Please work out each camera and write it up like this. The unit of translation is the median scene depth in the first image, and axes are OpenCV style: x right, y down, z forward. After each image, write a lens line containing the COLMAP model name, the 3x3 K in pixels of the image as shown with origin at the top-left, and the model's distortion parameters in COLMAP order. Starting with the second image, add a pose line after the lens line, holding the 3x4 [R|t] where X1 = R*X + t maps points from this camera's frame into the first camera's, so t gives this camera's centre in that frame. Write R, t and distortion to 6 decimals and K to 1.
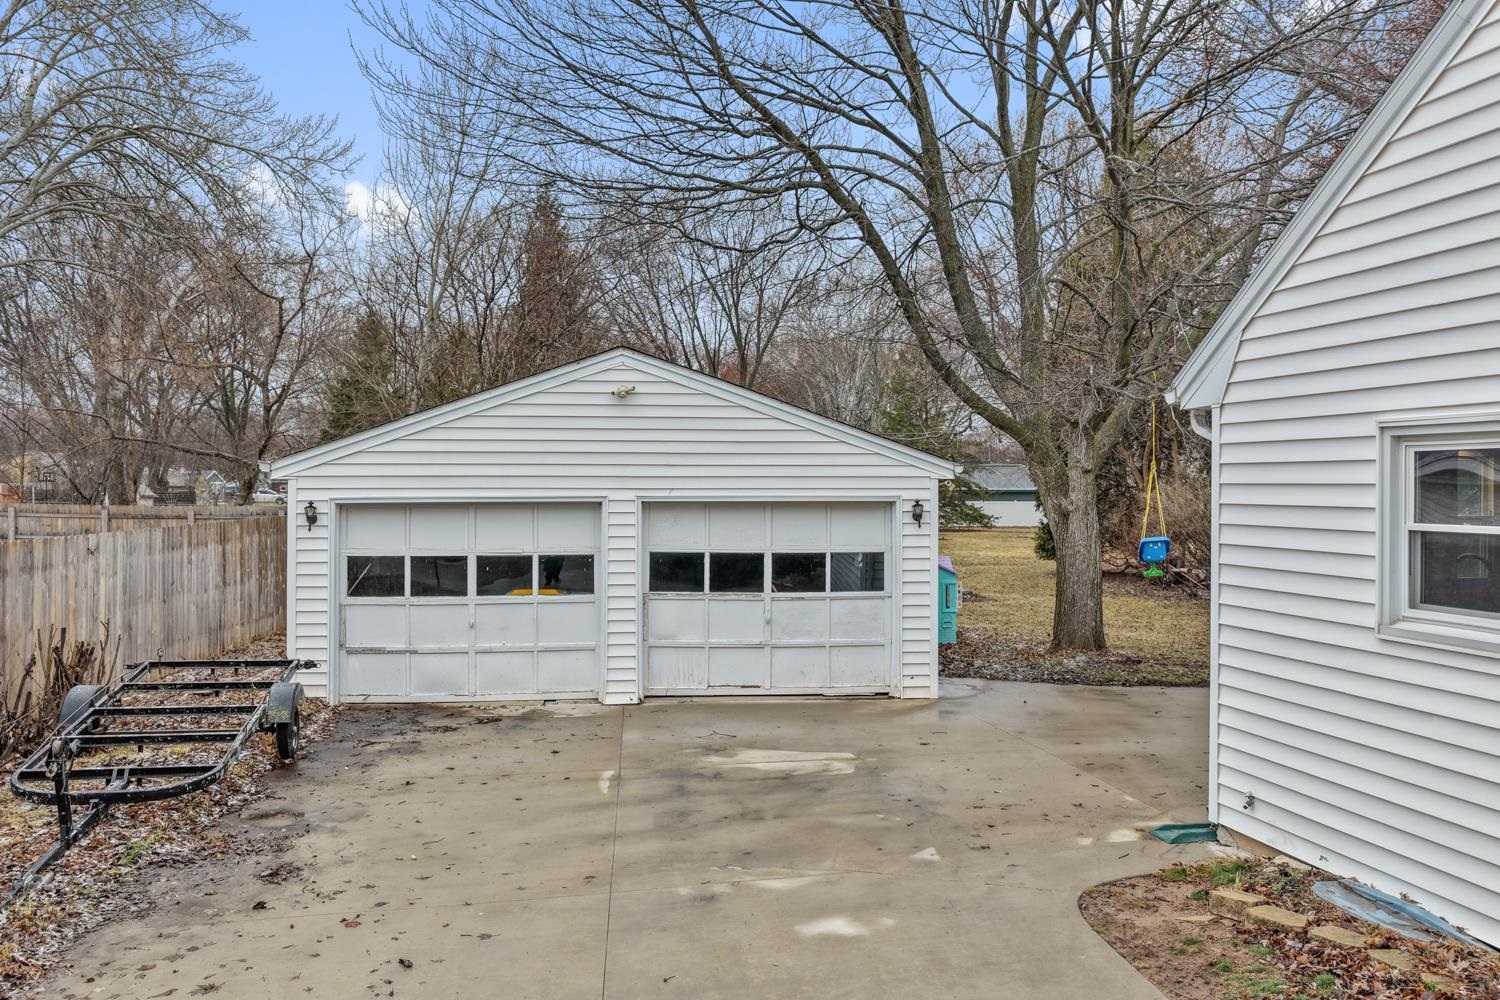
lens RADIAL K [[1254.3, 0, 750.0], [0, 1254.3, 500.0], [0, 0, 1]] dist [-0.008691, -0.010369]
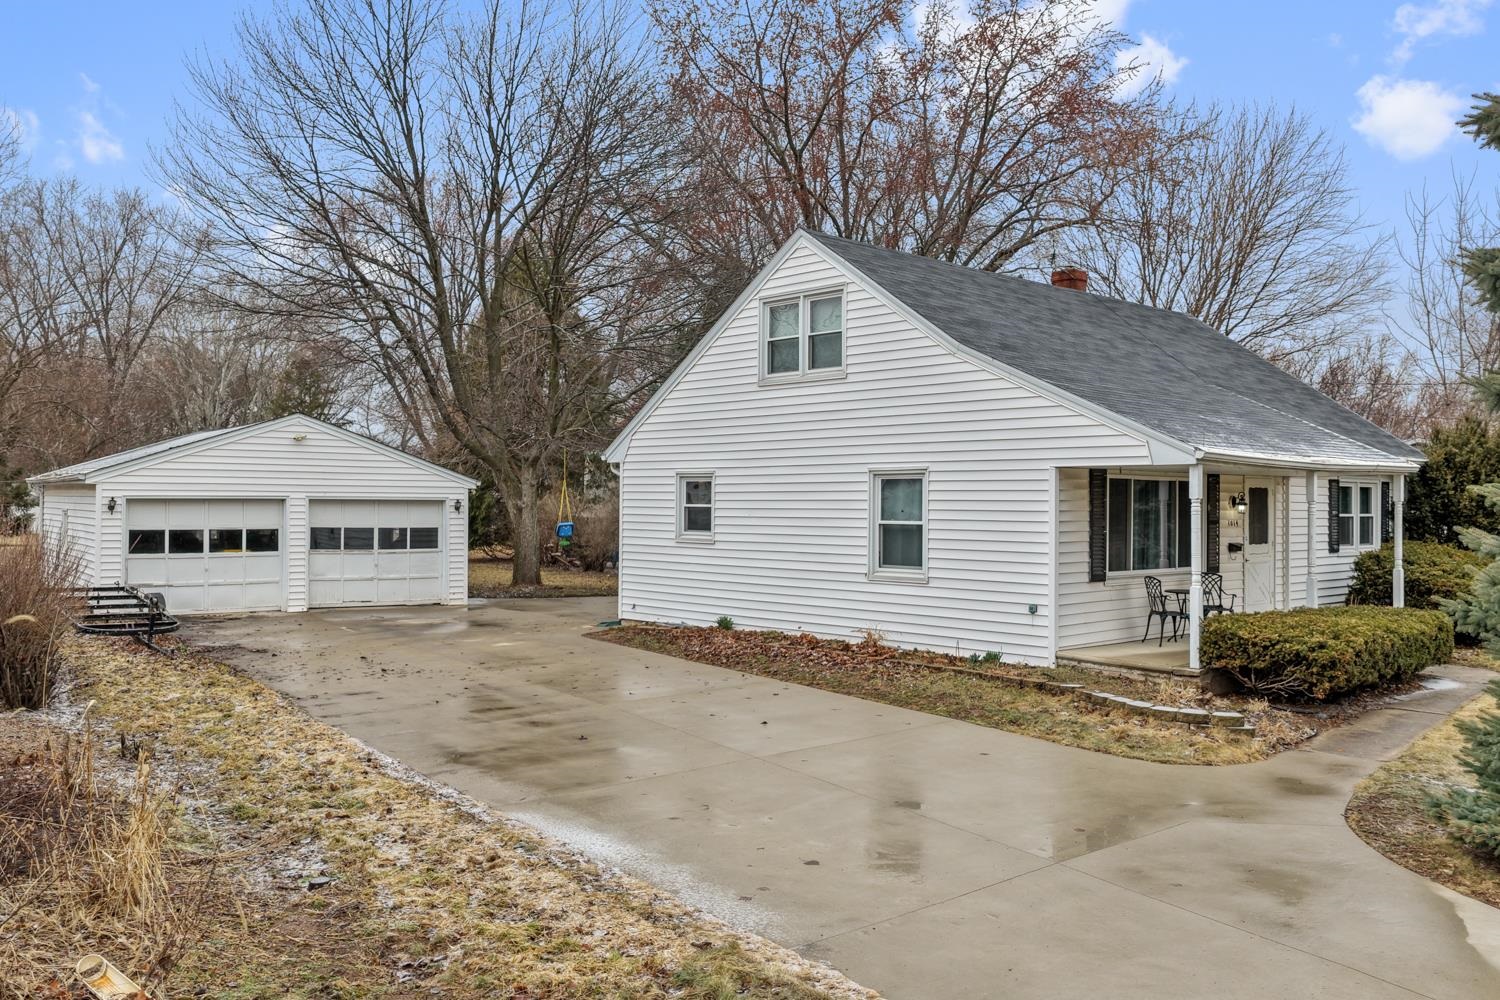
lens RADIAL K [[1254.3, 0, 750.0], [0, 1254.3, 500.0], [0, 0, 1]] dist [-0.008691, -0.010369]
pose [[0.868608, 0.007798, 0.495439, -0.425893], [-0.003212, 0.999944, -0.010107, 0.018681], [-0.495490, 0.007187, 0.868584, -0.869777]]
